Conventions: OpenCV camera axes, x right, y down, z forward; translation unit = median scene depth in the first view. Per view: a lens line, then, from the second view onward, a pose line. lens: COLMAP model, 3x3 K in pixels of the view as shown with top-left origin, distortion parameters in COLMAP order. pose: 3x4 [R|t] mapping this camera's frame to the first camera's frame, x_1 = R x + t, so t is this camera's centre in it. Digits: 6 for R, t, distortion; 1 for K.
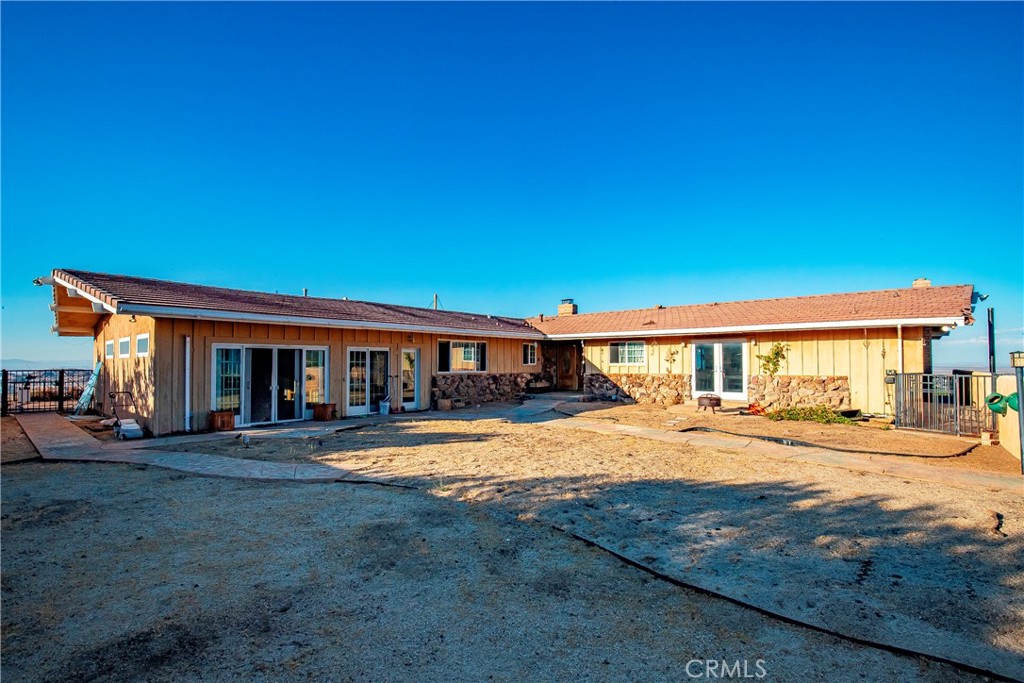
lens RADIAL K [[472.7, 0, 512.5], [0, 472.7, 351.8], [0, 0, 1]] dist [-0.035163, 0.007611]
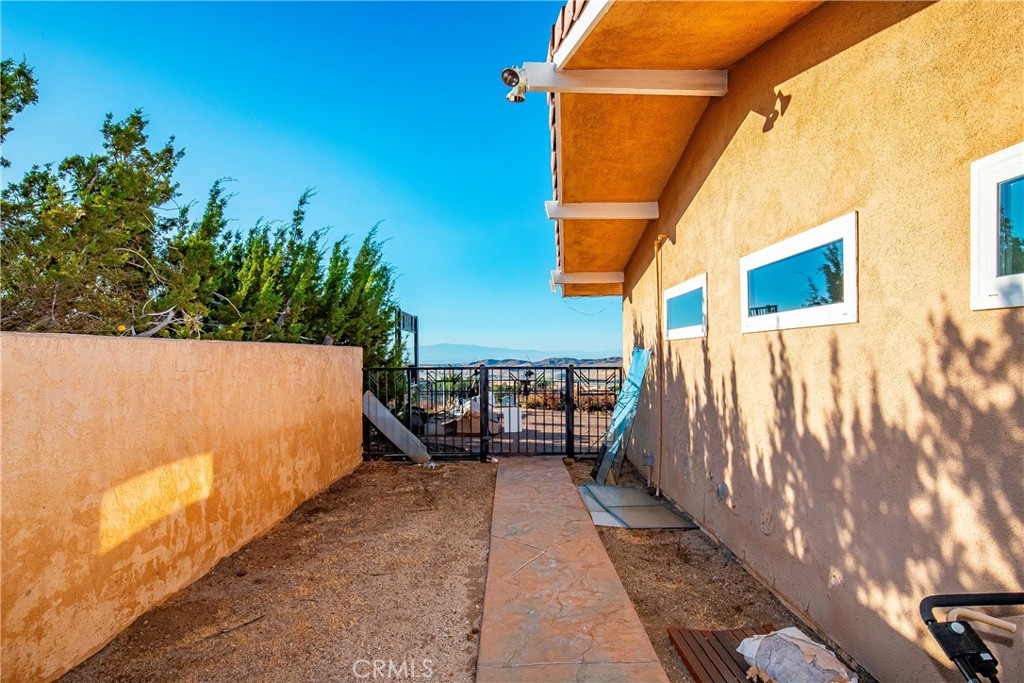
lens RADIAL K [[553.0, 0, 513.8], [0, 553.0, 350.3], [0, 0, 1]] dist [-0.016978, 0.000443]
pose [[0.657326, -0.003853, -0.753597, -0.597212], [0.014869, 0.999859, 0.007857, 0.017610], [0.753460, -0.016370, 0.657290, 0.591252]]
